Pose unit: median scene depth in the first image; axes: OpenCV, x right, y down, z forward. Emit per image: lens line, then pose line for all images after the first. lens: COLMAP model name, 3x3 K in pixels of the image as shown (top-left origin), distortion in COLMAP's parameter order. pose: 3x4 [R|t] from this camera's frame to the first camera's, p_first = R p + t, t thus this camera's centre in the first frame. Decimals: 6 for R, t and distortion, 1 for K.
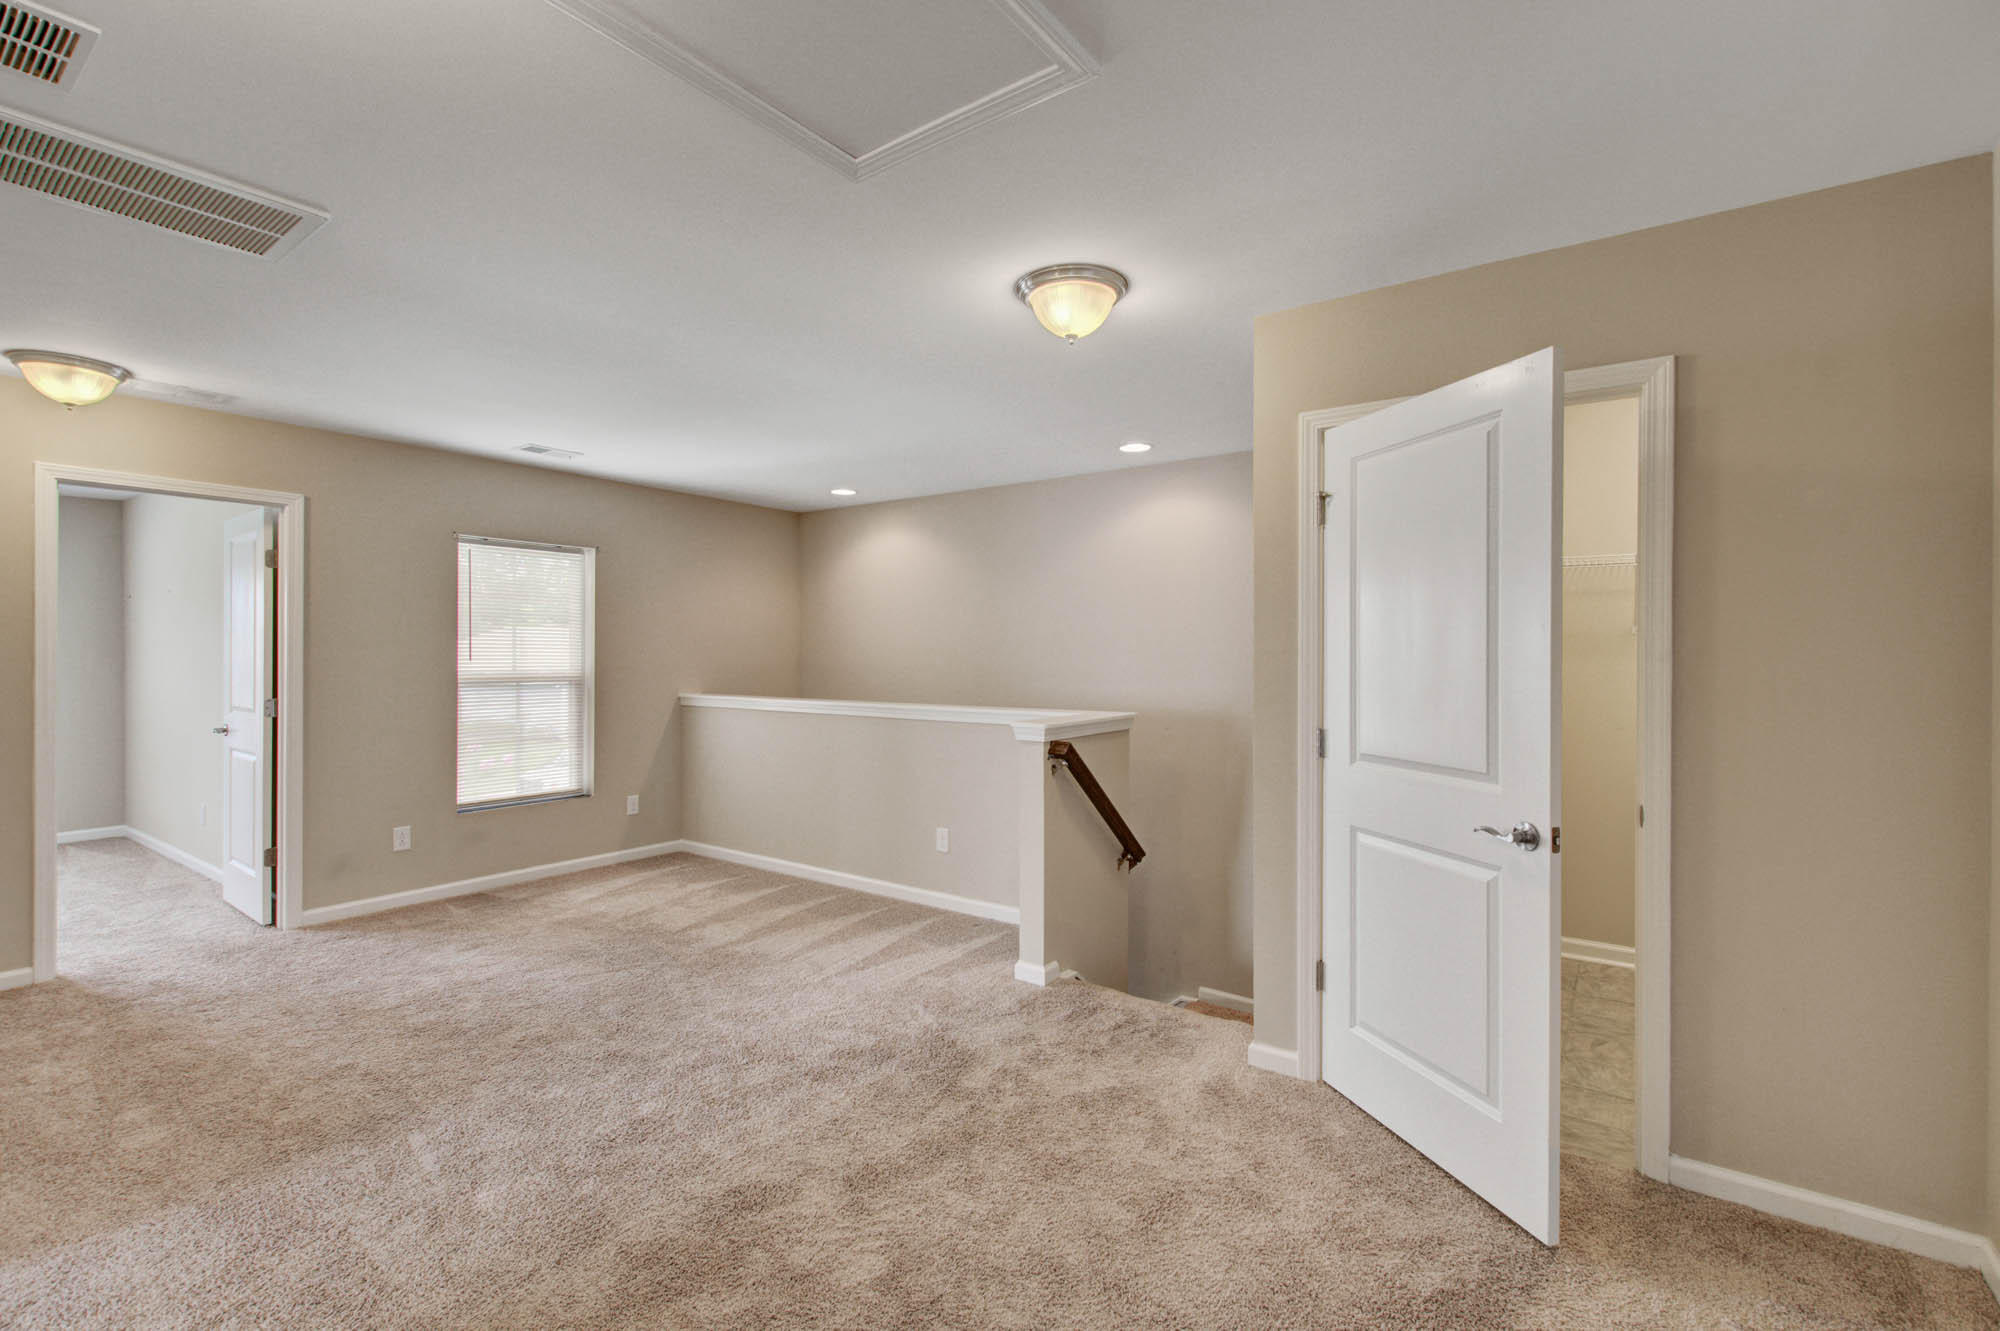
lens RADIAL K [[881.9, 0, 1006.9], [0, 881.9, 664.3], [0, 0, 1]] dist [0.004284, -0.001940]
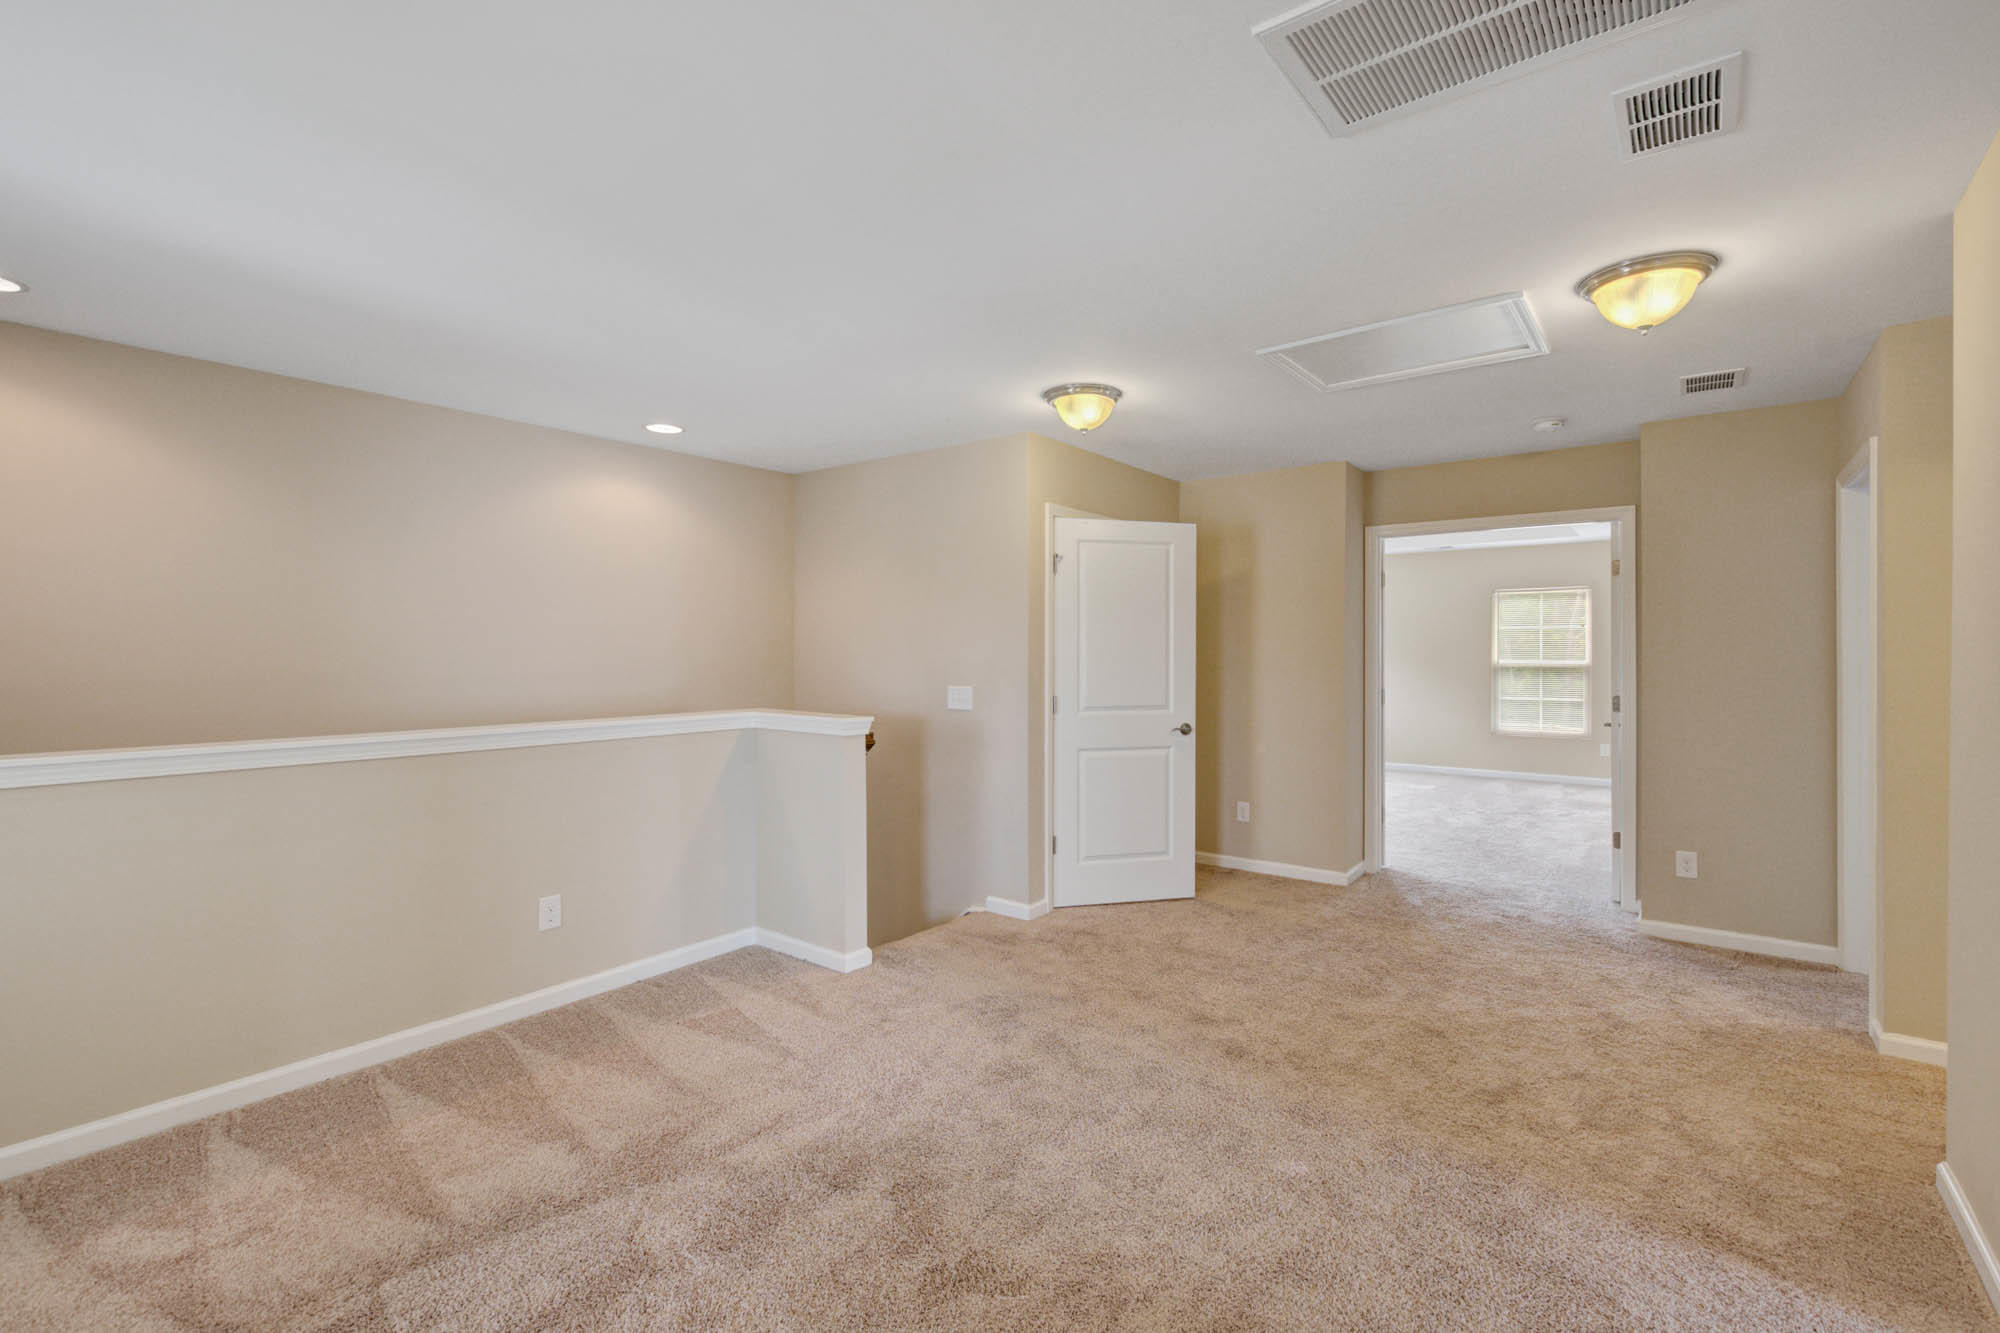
lens RADIAL K [[881.9, 0, 1003.4], [0, 881.9, 659.9], [0, 0, 1]] dist [0.004284, -0.001940]
pose [[0.035291, -0.007948, 0.999345, -1.301184], [0.010765, 0.999913, 0.007572, -0.008948], [-0.999319, 0.010491, 0.035373, 1.032654]]
